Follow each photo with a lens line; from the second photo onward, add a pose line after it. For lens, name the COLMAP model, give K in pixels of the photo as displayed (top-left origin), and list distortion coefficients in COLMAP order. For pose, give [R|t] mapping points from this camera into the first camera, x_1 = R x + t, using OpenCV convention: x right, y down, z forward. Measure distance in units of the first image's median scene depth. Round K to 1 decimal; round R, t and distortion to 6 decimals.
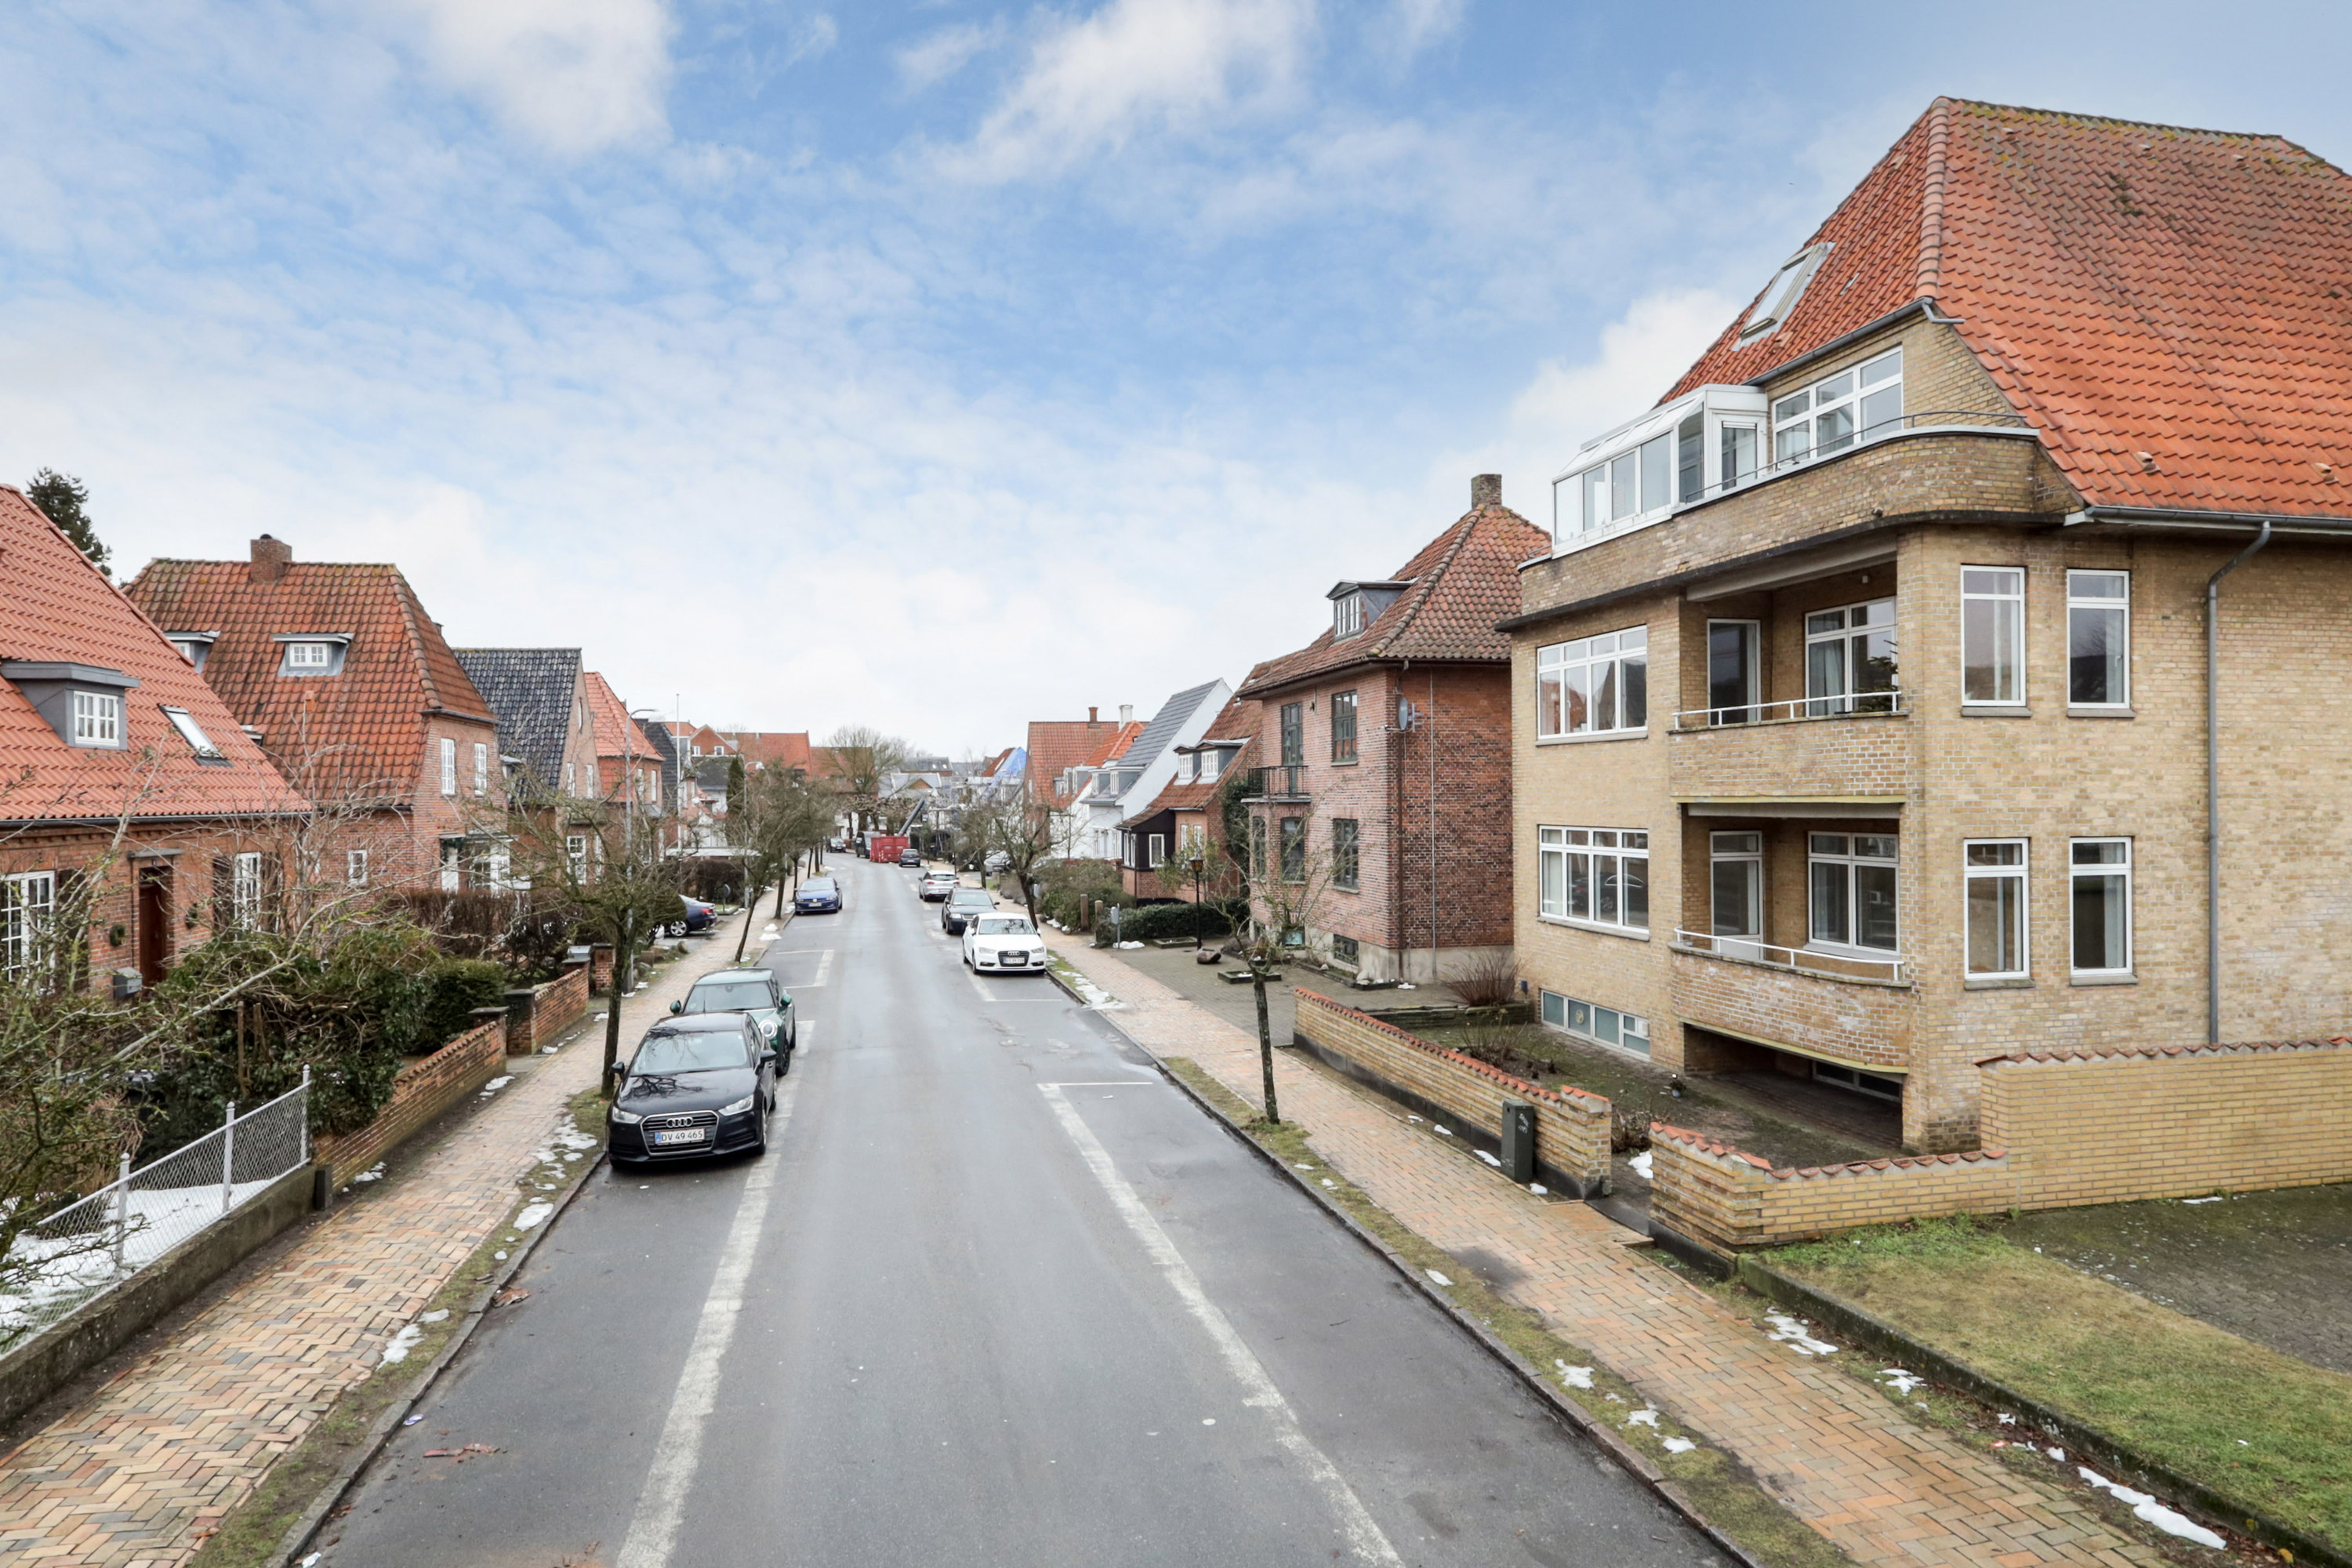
lens RADIAL K [[1362.0, 0, 1152.7], [0, 1362.0, 790.9], [0, 0, 1]] dist [-0.001711, -0.000172]
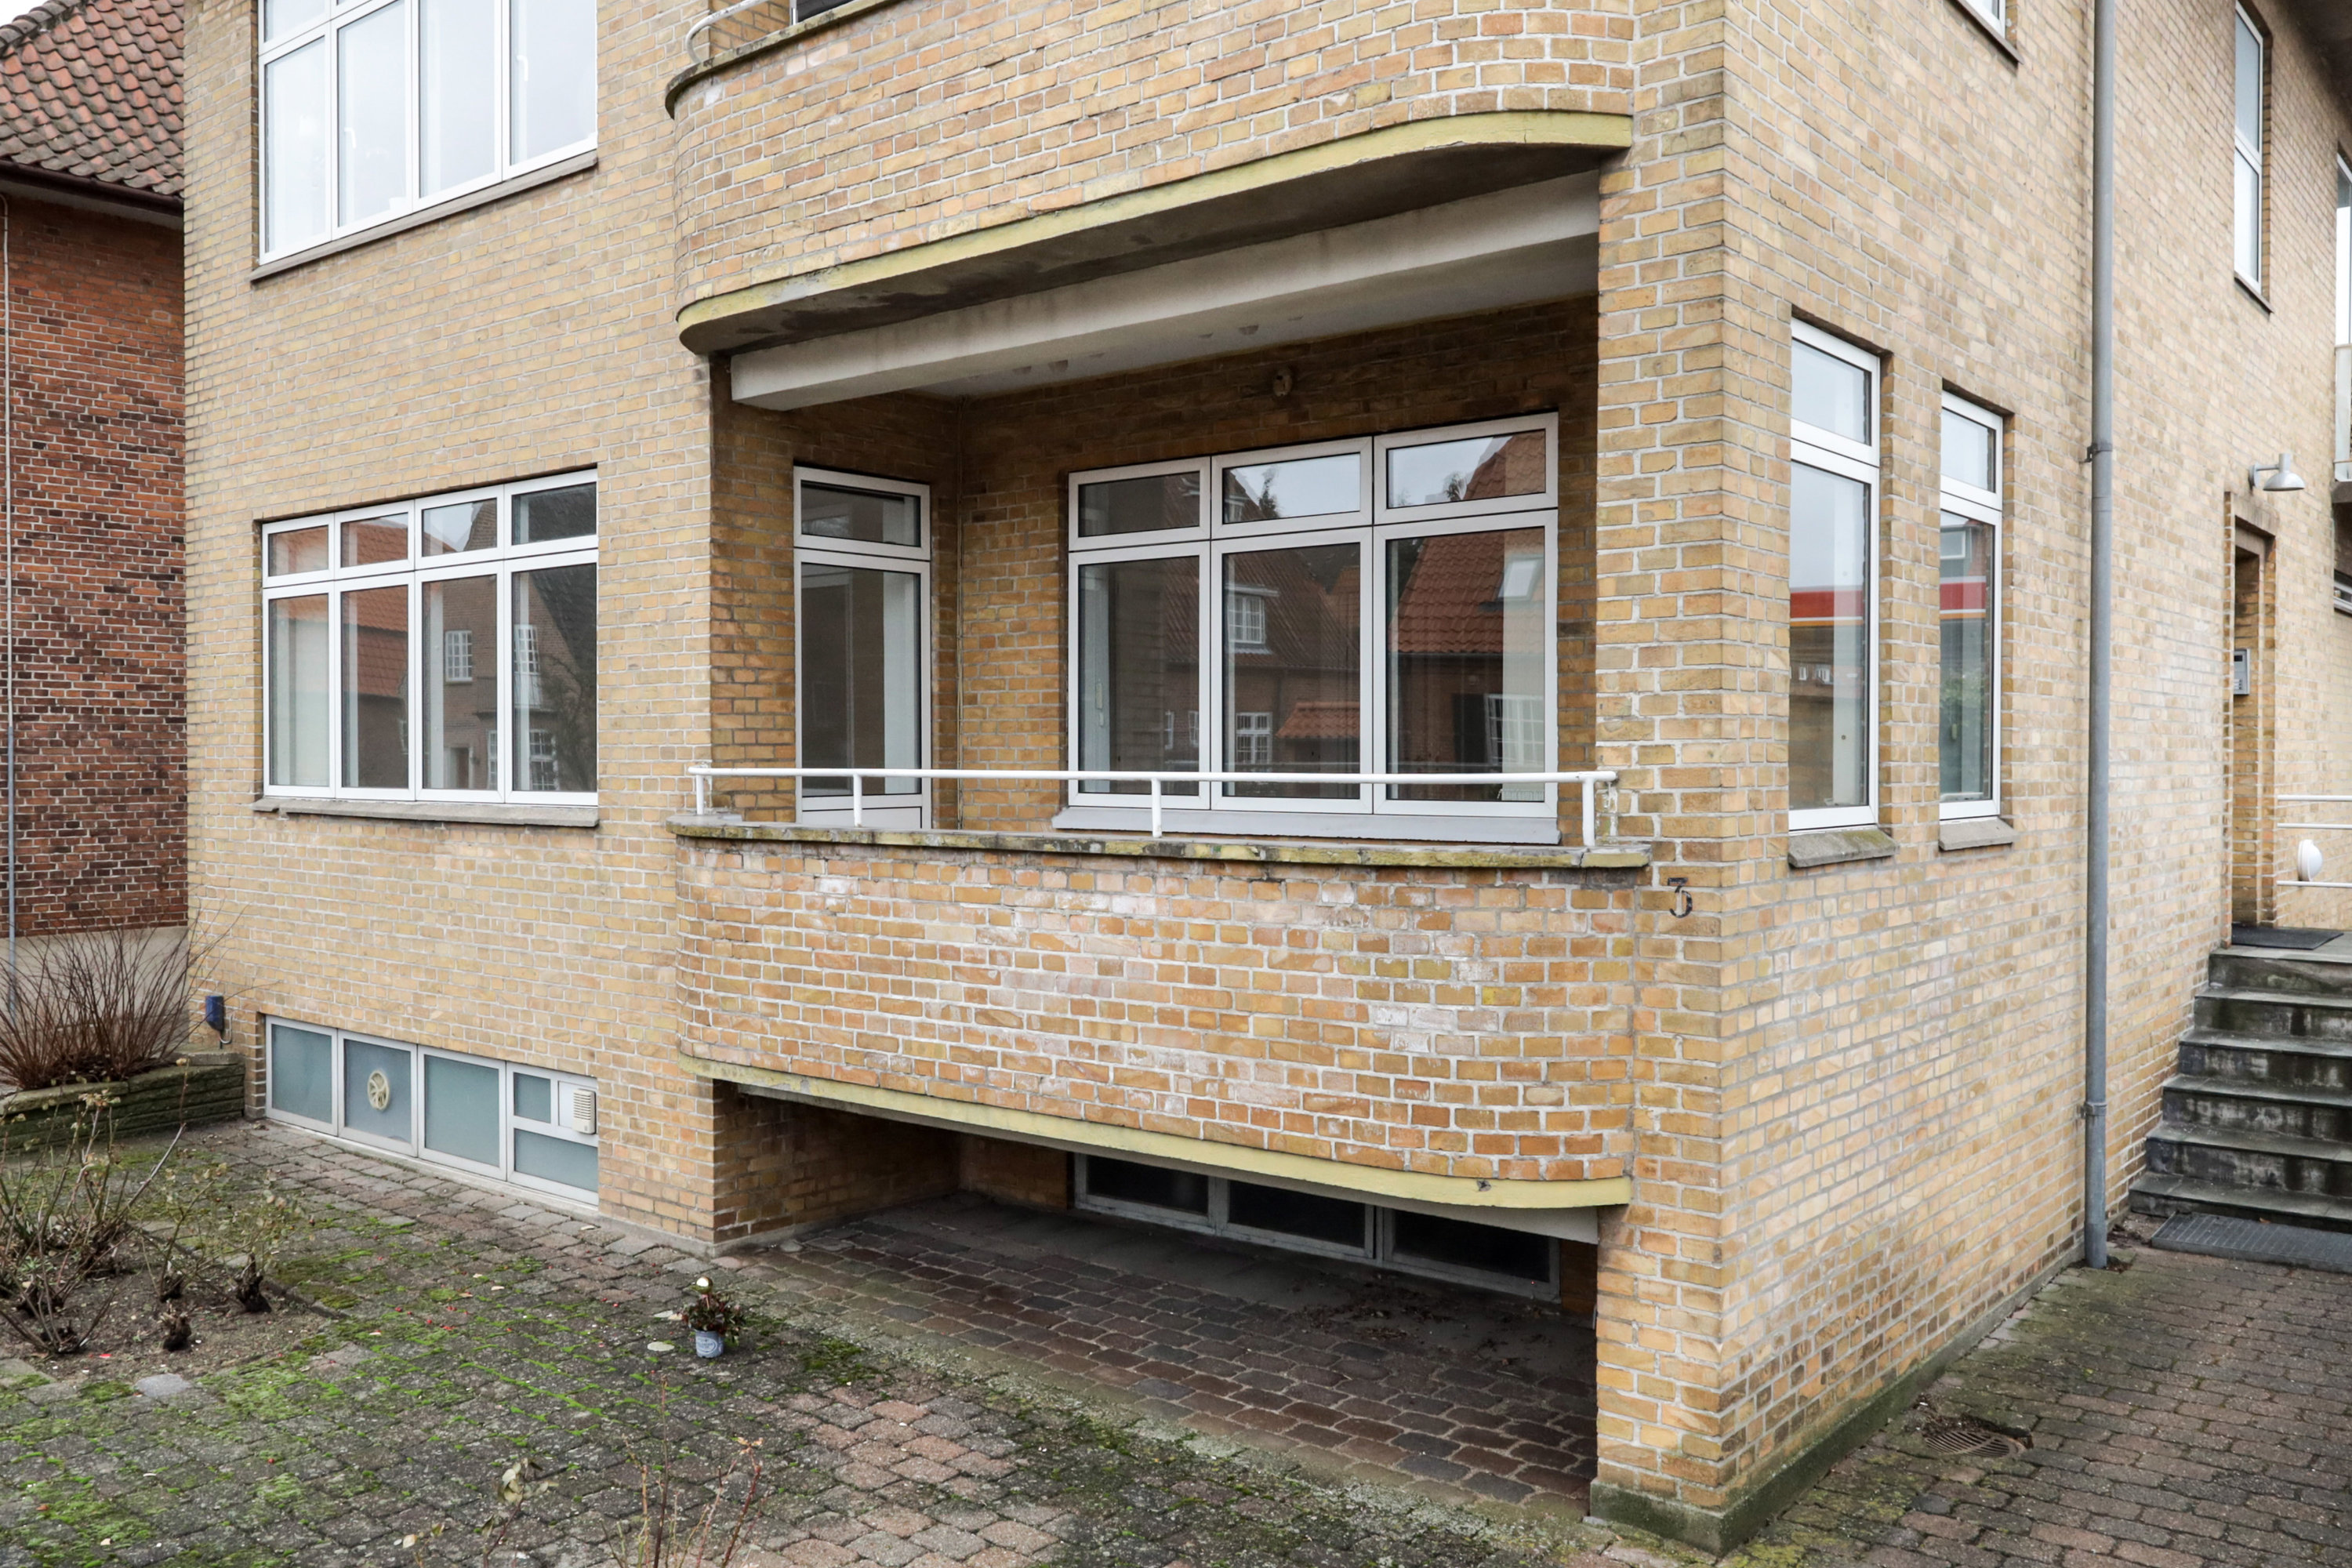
lens RADIAL K [[1905.6, 0, 1173.4], [0, 1905.6, 761.0], [0, 0, 1]] dist [-0.001188, 0.006481]
pose [[0.783735, 0.003426, 0.621086, 0.206019], [-0.008219, 0.999954, 0.004856, 0.095999], [-0.621042, -0.008910, 0.783727, 0.603517]]
